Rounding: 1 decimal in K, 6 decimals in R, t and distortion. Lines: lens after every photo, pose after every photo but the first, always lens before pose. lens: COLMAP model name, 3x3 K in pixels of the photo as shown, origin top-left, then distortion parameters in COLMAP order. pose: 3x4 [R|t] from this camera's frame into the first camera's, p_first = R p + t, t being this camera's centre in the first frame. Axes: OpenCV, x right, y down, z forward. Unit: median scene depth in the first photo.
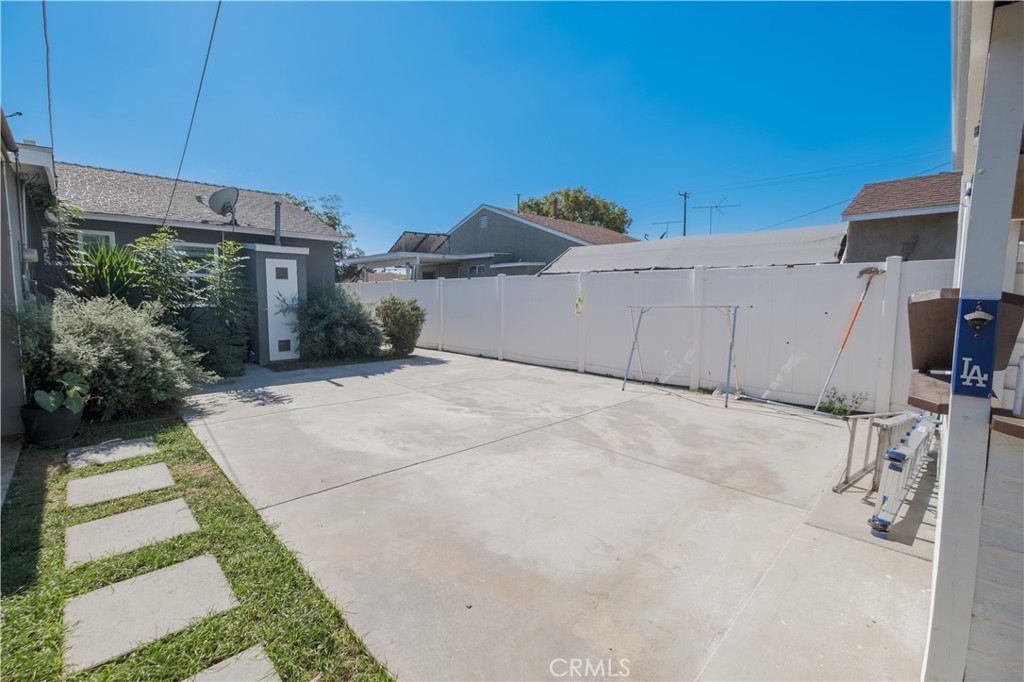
lens RADIAL K [[450.7, 0, 511.7], [0, 450.7, 336.4], [0, 0, 1]] dist [-0.001214, 0.000029]
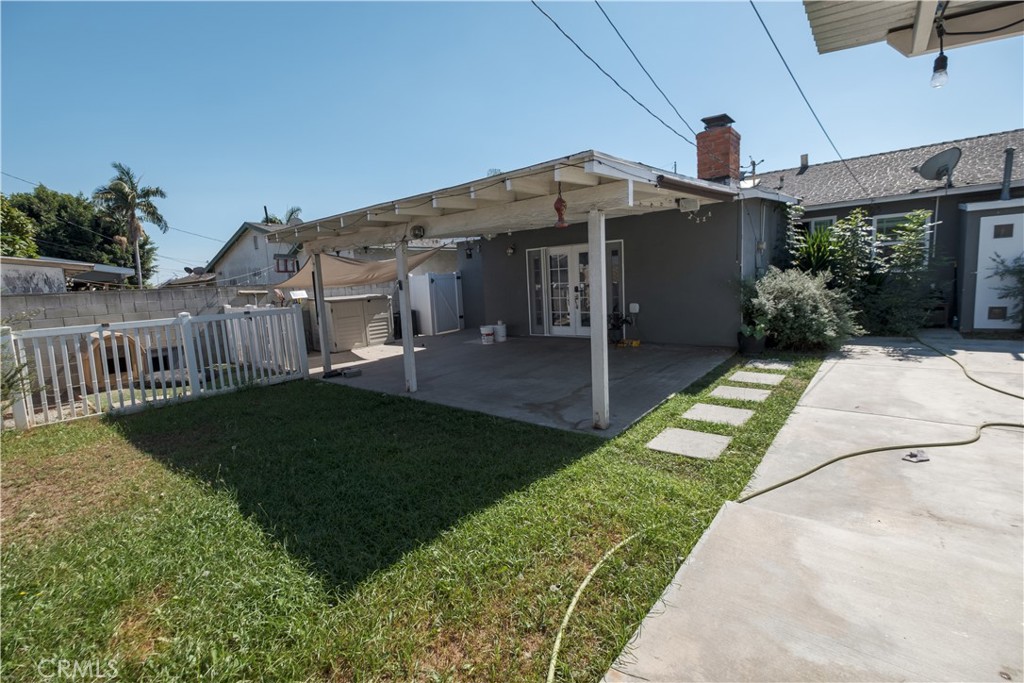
lens RADIAL K [[441.8, 0, 507.6], [0, 441.8, 335.3], [0, 0, 1]] dist [-0.000572, 0.000244]
pose [[0.107849, 0.112831, -0.987744, 0.393259], [-0.033022, 0.993397, 0.109871, 0.000740], [0.993619, 0.020767, 0.110863, -0.090878]]
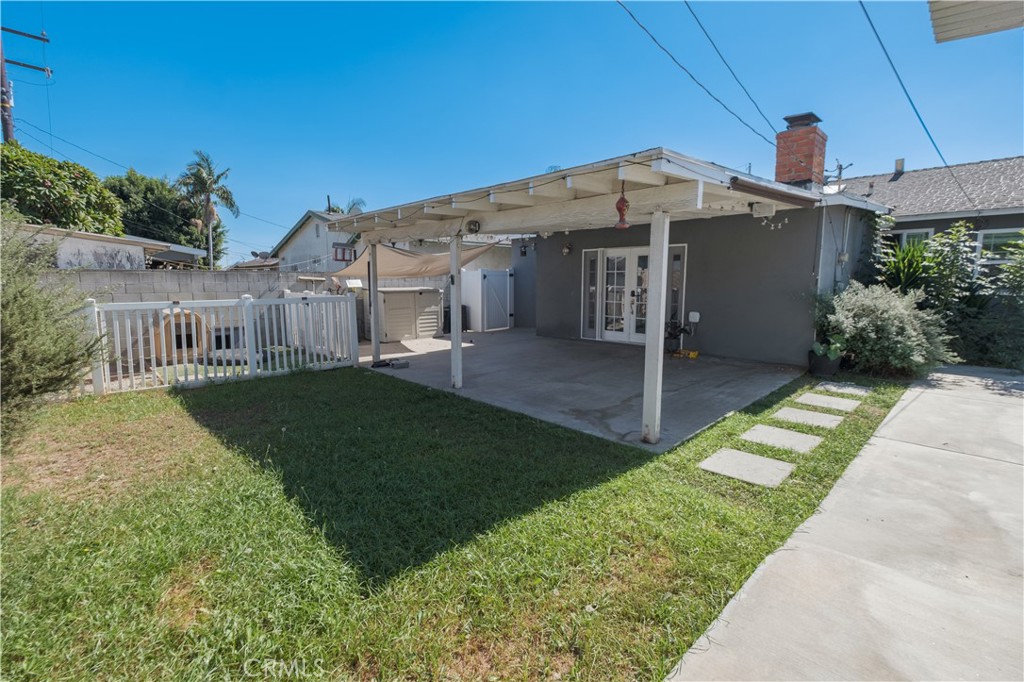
lens RADIAL K [[450.7, 0, 511.7], [0, 450.7, 336.4], [0, 0, 1]] dist [-0.001214, 0.000029]
pose [[0.000252, 0.119803, -0.992798, 0.386802], [-0.087202, 0.989018, 0.119324, -0.000176], [0.996191, 0.086544, 0.010697, -0.090909]]
